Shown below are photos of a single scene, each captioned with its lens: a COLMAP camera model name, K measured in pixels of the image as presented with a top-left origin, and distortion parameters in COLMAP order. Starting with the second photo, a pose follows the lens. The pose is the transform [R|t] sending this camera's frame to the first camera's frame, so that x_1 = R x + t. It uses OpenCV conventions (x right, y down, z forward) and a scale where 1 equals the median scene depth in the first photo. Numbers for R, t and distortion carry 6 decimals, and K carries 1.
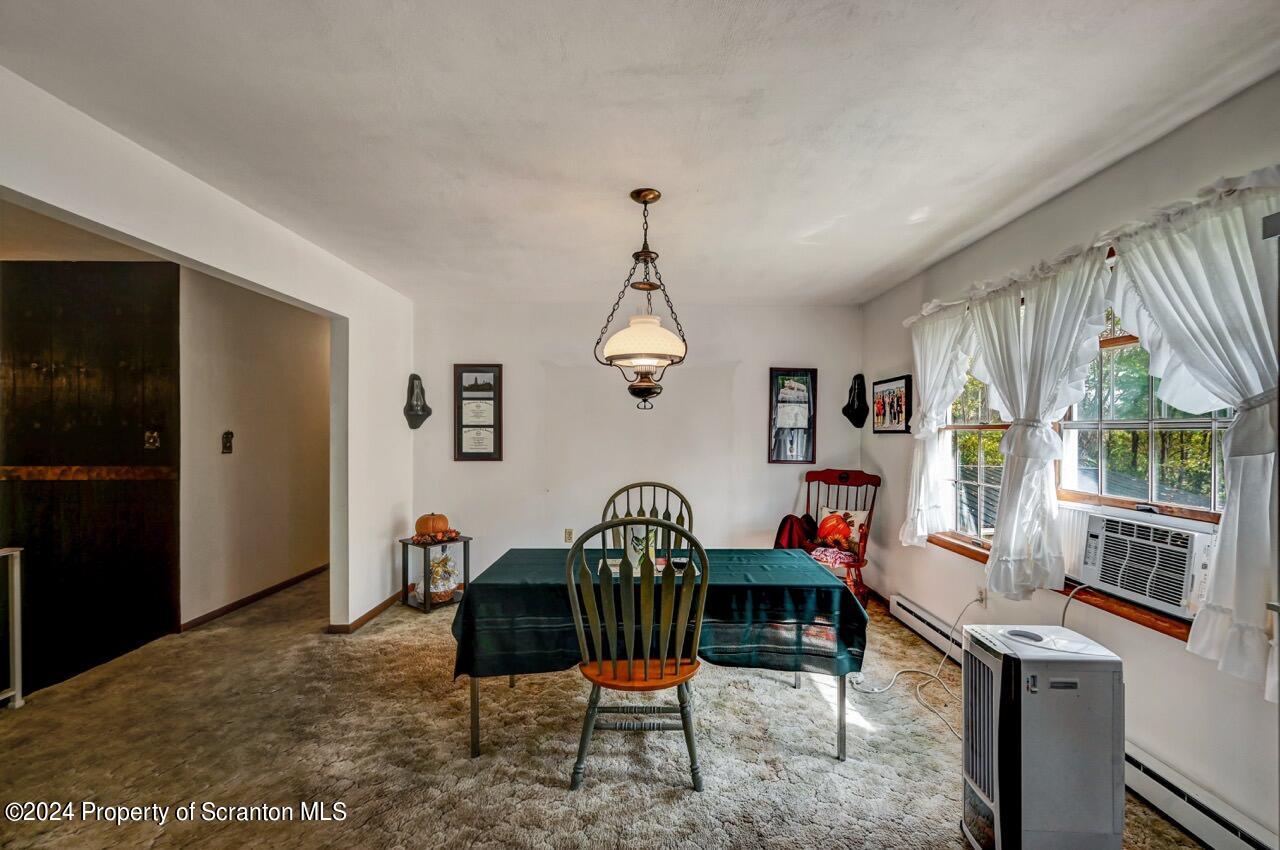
lens RADIAL K [[511.2, 0, 650.0], [0, 511.2, 433.2], [0, 0, 1]] dist [-0.000804, 0.000505]
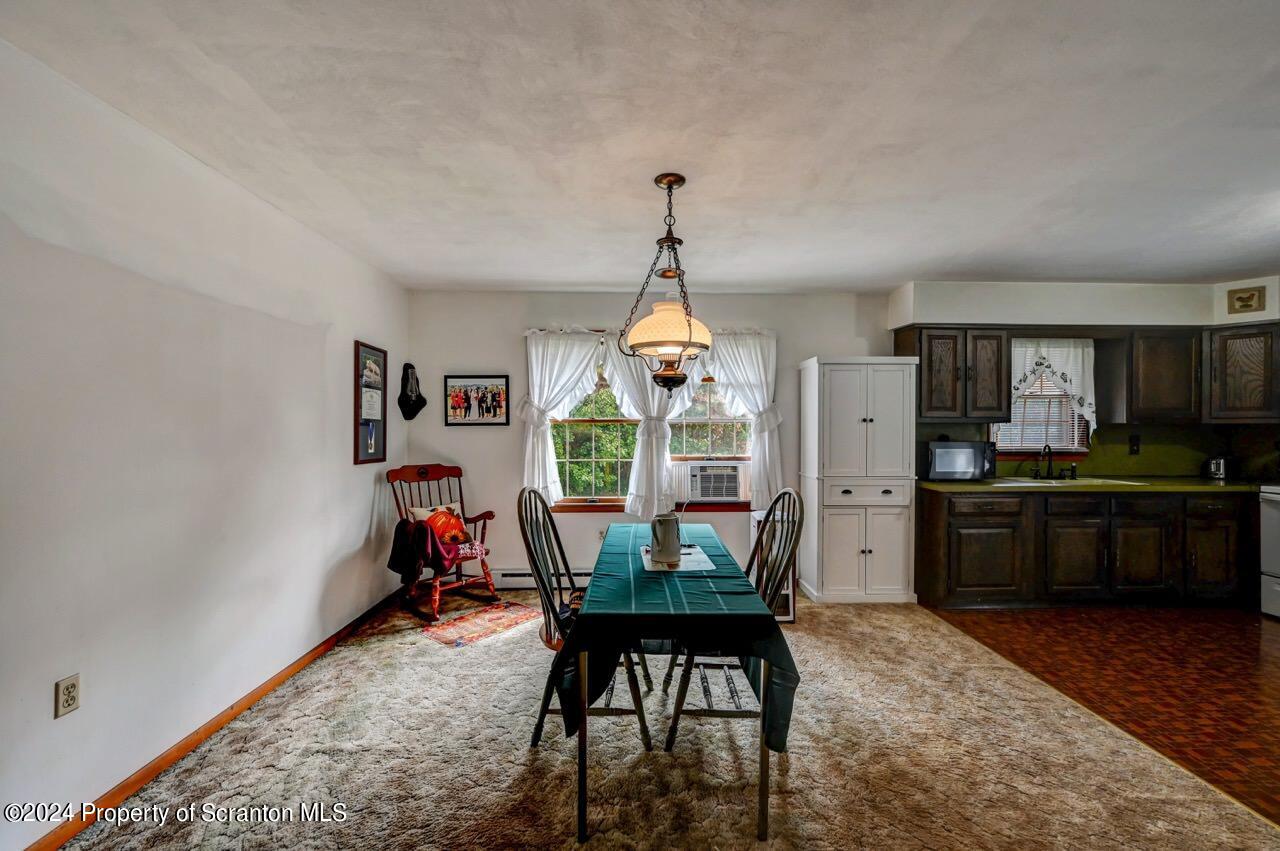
lens RADIAL K [[509.4, 0, 645.8], [0, 509.4, 430.5], [0, 0, 1]] dist [-0.000006, 0.000069]
pose [[-0.012130, -0.007071, 0.999901, -0.712507], [0.004039, 0.999966, 0.007121, 0.005063], [-0.999918, 0.004125, -0.012101, 0.764952]]
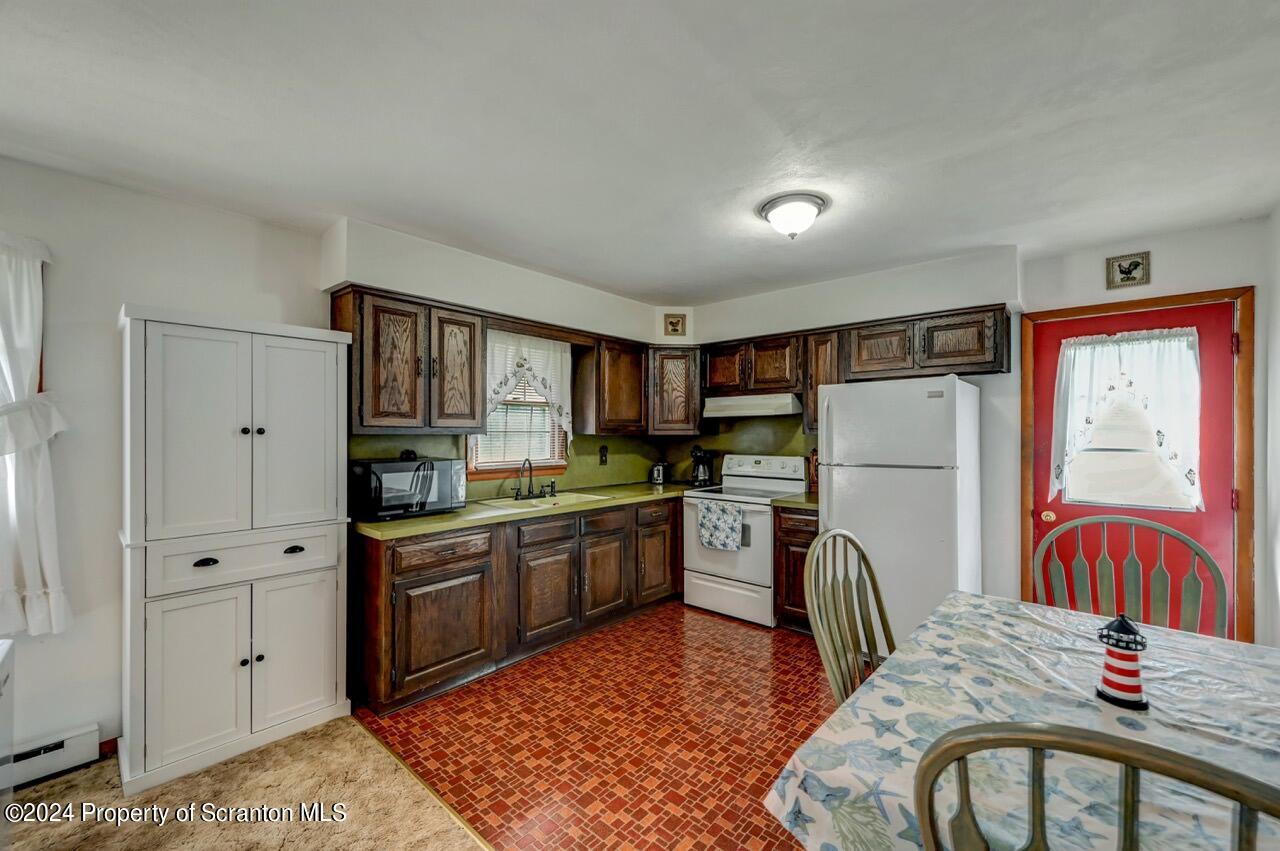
lens RADIAL K [[511.2, 0, 650.0], [0, 511.2, 433.7], [0, 0, 1]] dist [-0.000804, 0.000505]
pose [[-0.745184, -0.006373, 0.666829, -0.390725], [-0.001253, 0.999966, 0.008157, -0.010625], [-0.666858, 0.005242, -0.745166, 0.398162]]
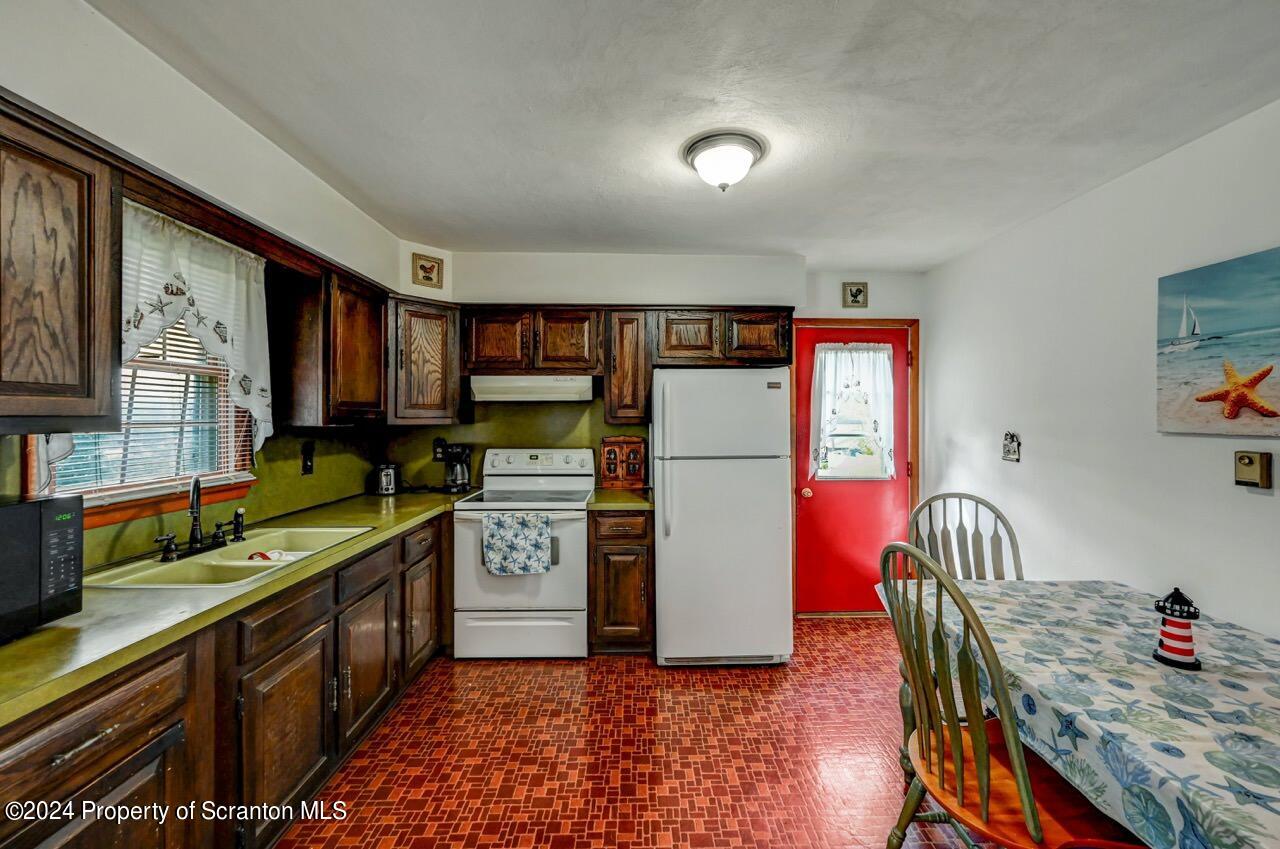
lens RADIAL K [[514.0, 0, 648.1], [0, 514.0, 416.8], [0, 0, 1]] dist [-0.000734, -0.000223]
pose [[-0.999962, -0.006931, -0.005327, 0.041432], [-0.006957, 0.999964, 0.004765, -0.018908], [0.005294, 0.004802, -0.999974, 0.321157]]
